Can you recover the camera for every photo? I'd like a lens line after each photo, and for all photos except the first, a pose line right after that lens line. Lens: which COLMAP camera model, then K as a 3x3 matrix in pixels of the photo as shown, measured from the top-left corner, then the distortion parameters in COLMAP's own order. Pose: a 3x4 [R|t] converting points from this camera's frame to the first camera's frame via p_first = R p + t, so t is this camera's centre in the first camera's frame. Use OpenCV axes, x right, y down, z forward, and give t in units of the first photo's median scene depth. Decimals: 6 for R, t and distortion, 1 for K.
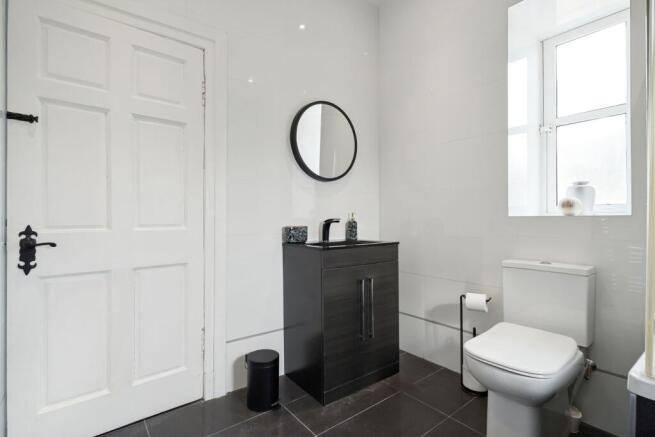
lens RADIAL K [[314.7, 0, 326.0], [0, 314.7, 218.8], [0, 0, 1]] dist [0.008766, -0.000369]
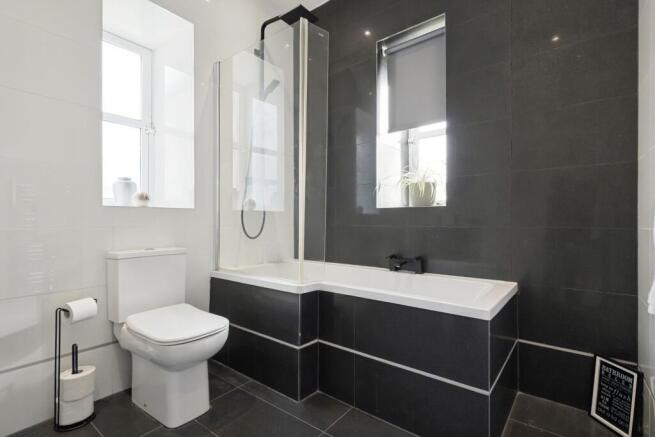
lens RADIAL K [[314.7, 0, 325.9], [0, 314.7, 214.1], [0, 0, 1]] dist [0.008766, -0.000369]
pose [[-0.228408, -0.007885, 0.973533, -0.503264], [0.000399, 0.999966, 0.008193, 0.005769], [-0.973565, 0.002259, -0.228398, 0.607311]]
